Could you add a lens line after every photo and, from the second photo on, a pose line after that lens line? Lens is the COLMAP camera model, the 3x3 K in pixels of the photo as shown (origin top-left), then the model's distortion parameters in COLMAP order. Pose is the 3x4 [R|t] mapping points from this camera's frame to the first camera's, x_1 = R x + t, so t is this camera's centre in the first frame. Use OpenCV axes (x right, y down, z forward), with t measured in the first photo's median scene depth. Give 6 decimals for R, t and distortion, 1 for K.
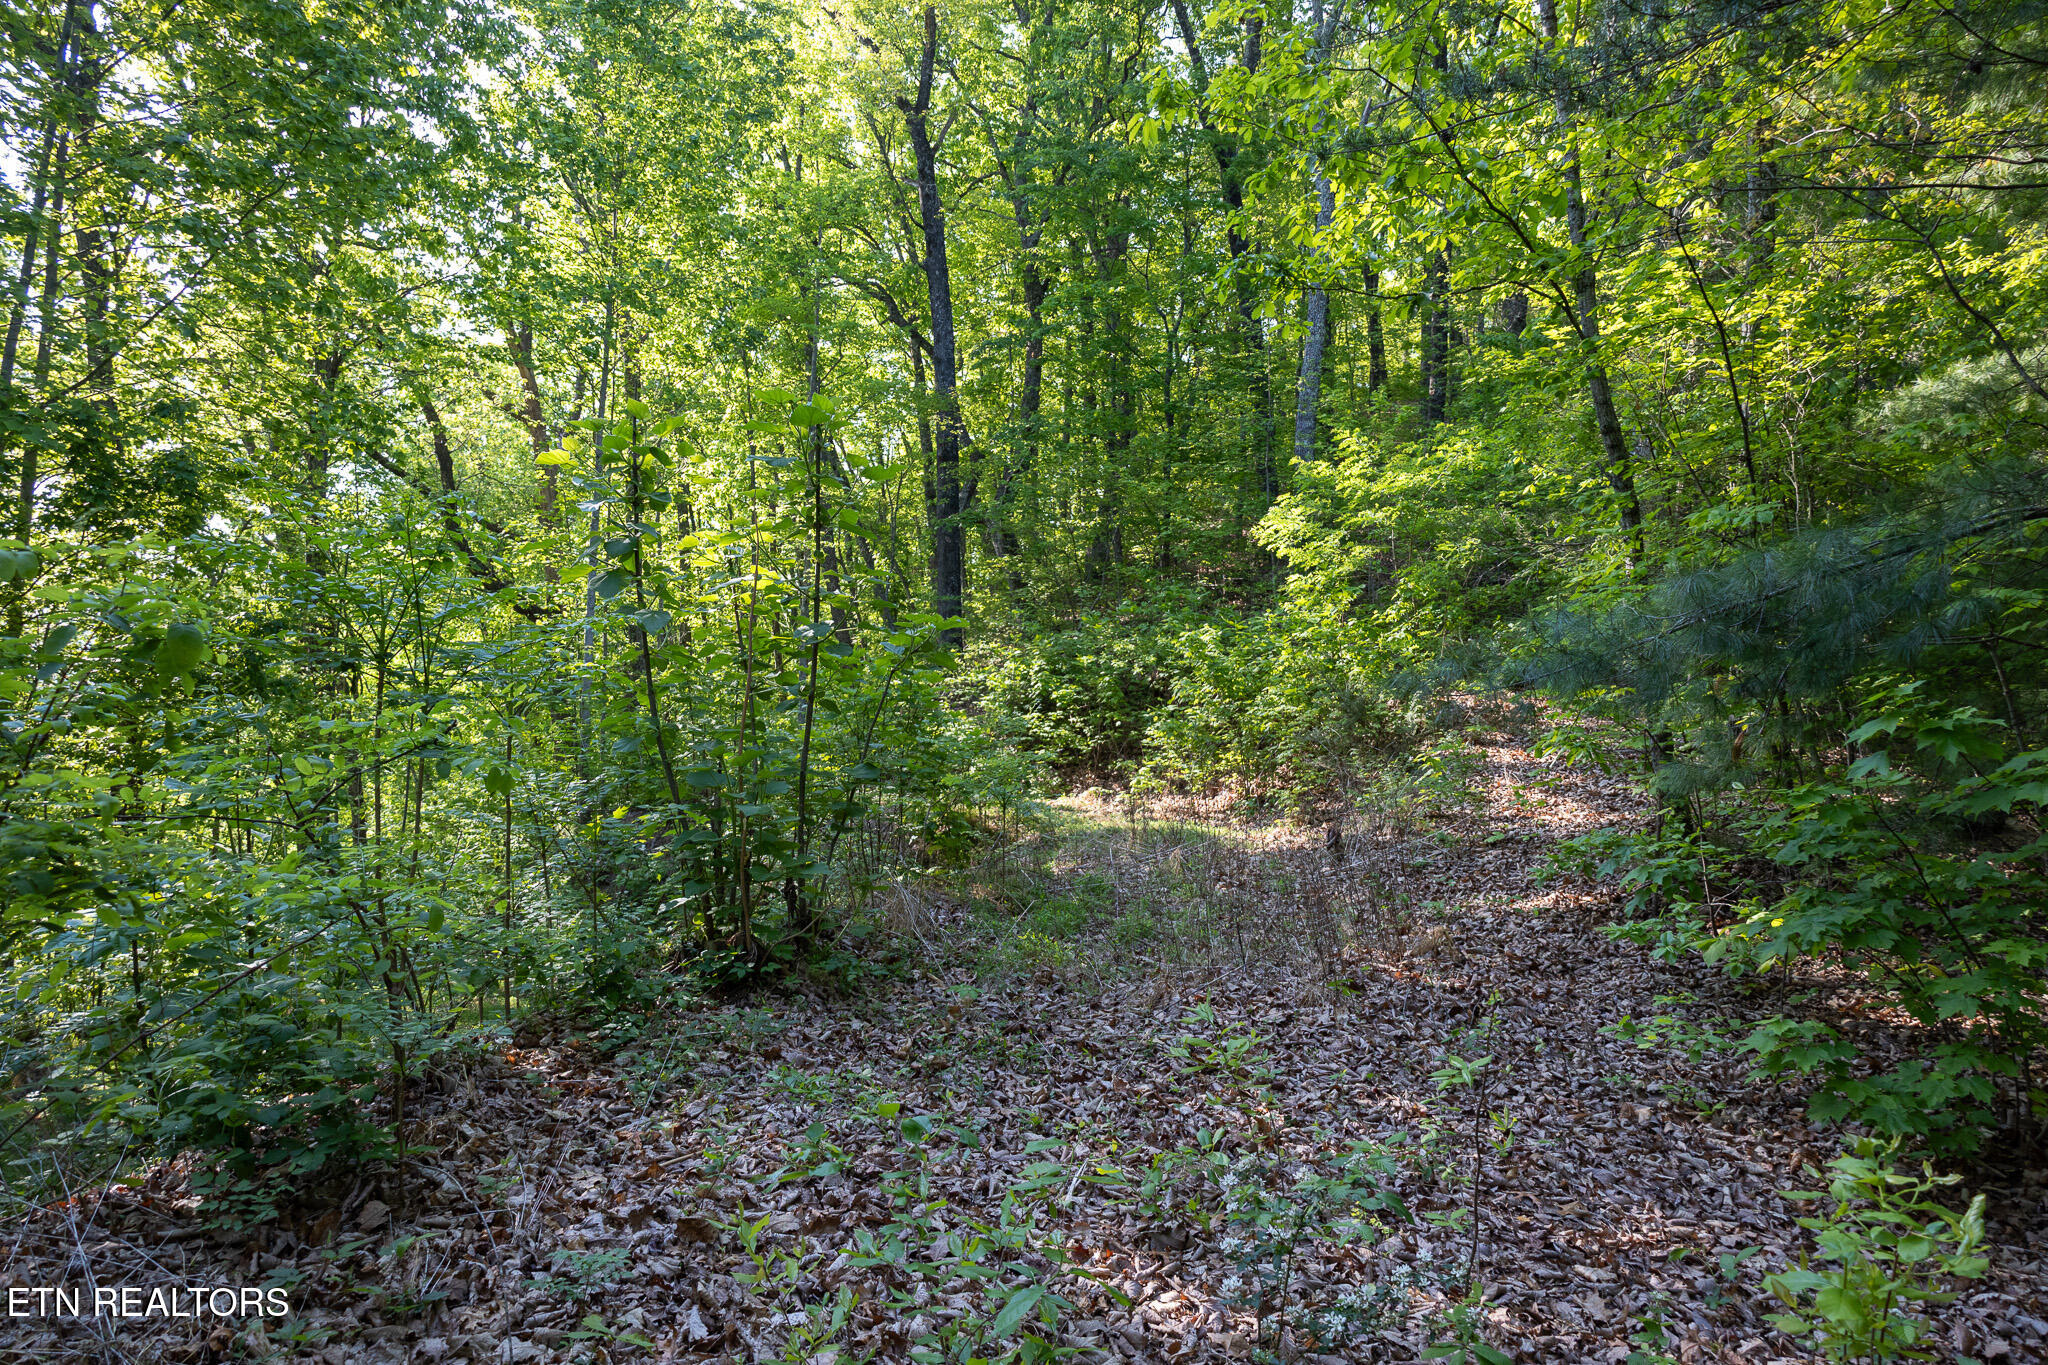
lens RADIAL K [[1424.5, 0, 1024.0], [0, 1424.5, 682.5], [0, 0, 1]] dist [-0.000591, 0.000160]
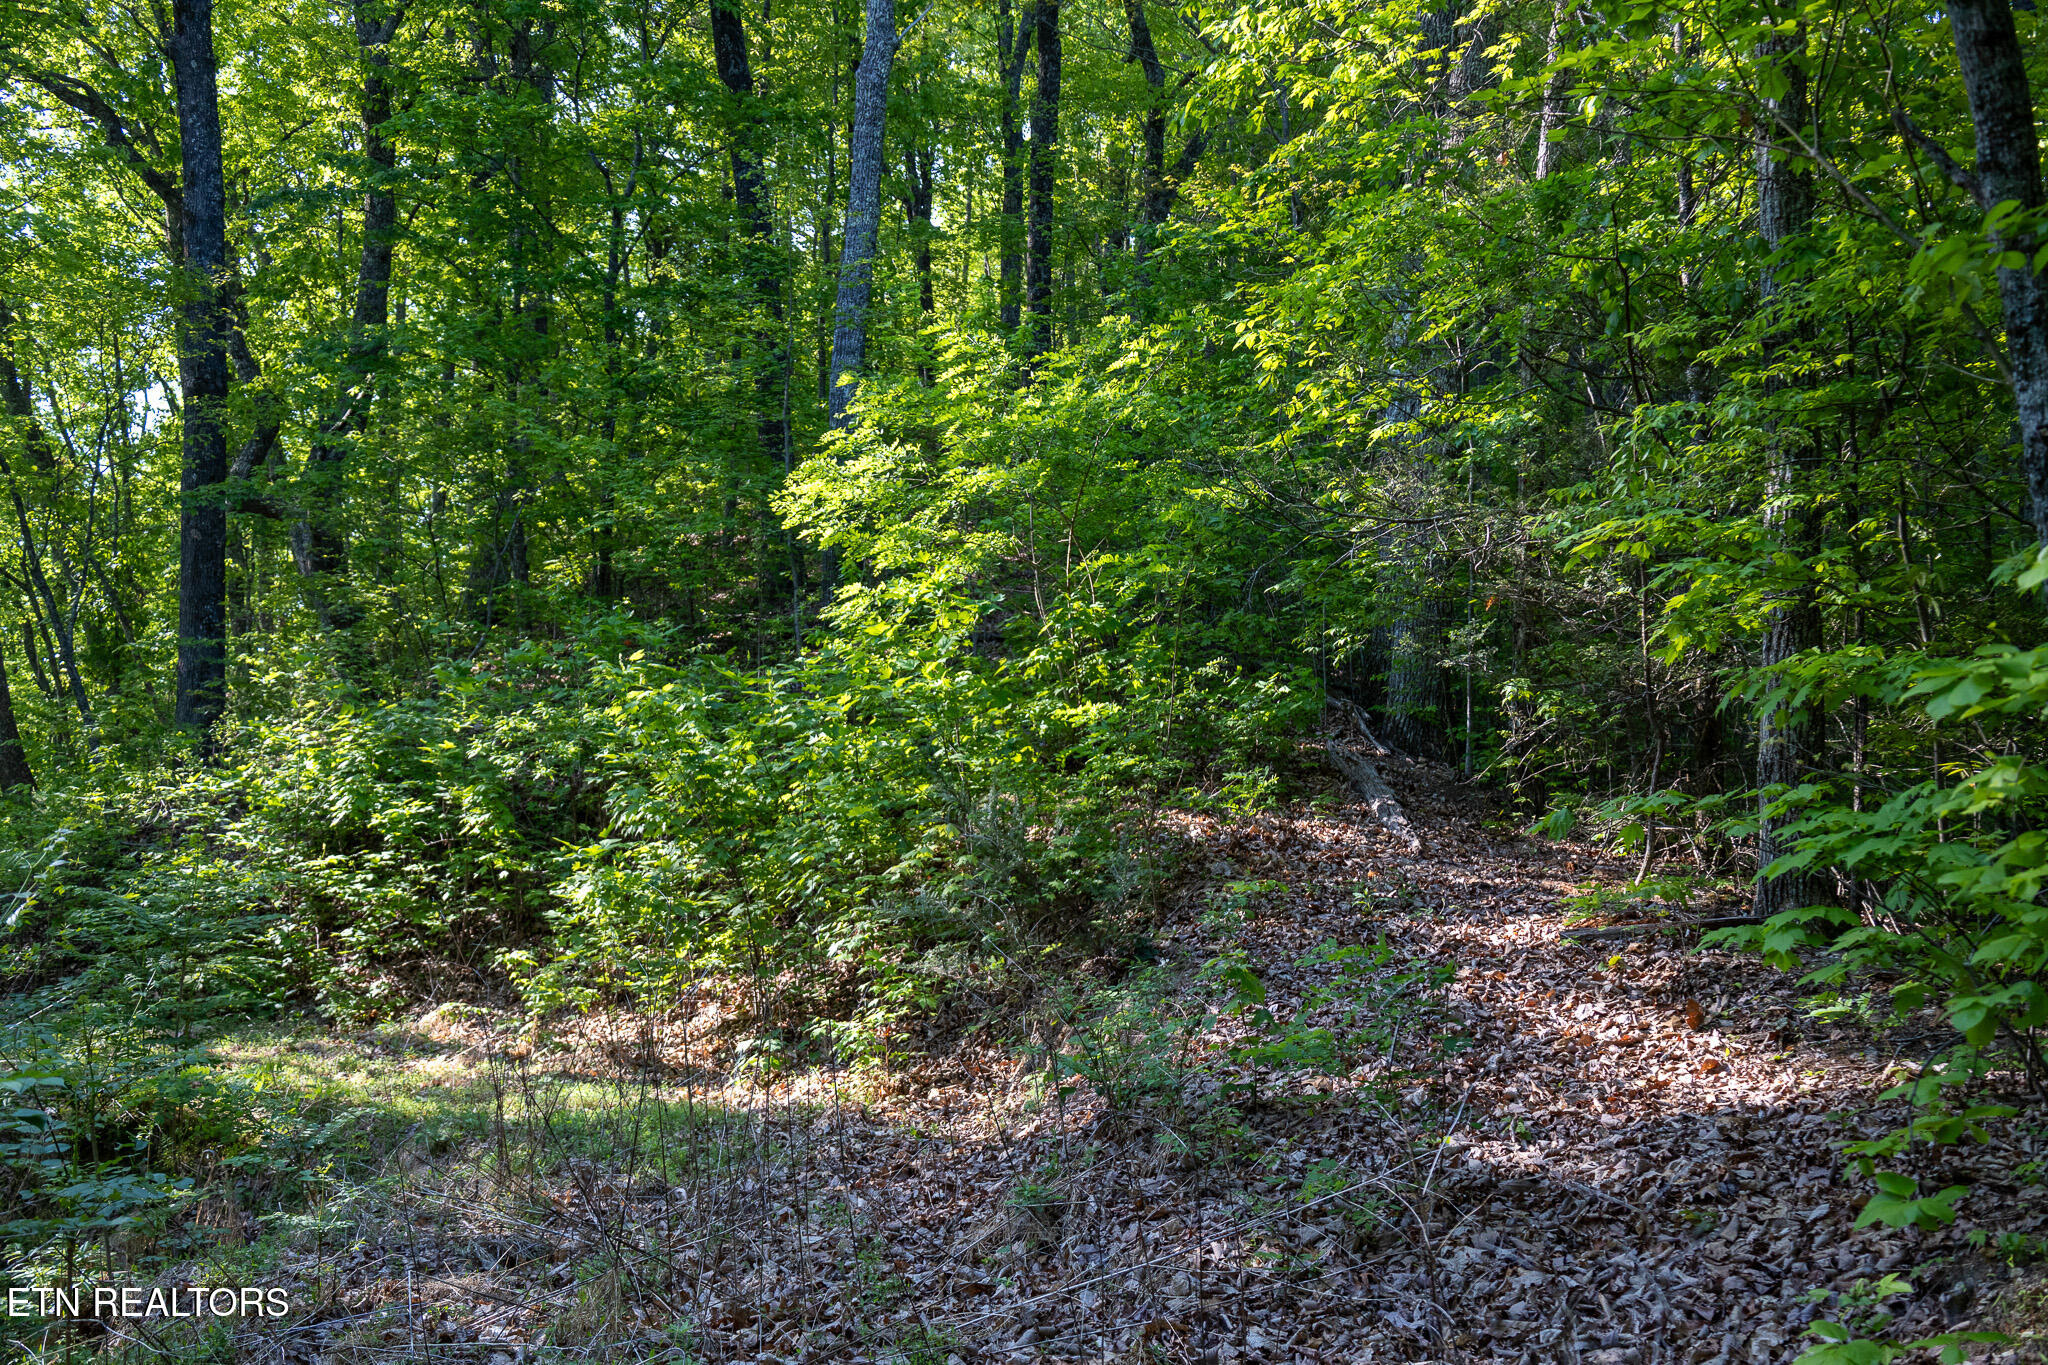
lens RADIAL K [[1990.2, 0, 1024.0], [0, 1990.2, 682.5], [0, 0, 1]] dist [0.005815, 0.012413]
pose [[0.953759, 0.012172, 0.300325, 0.032342], [0.003564, 0.998651, -0.051795, -0.003154], [-0.300550, 0.050470, 0.952430, 0.287199]]
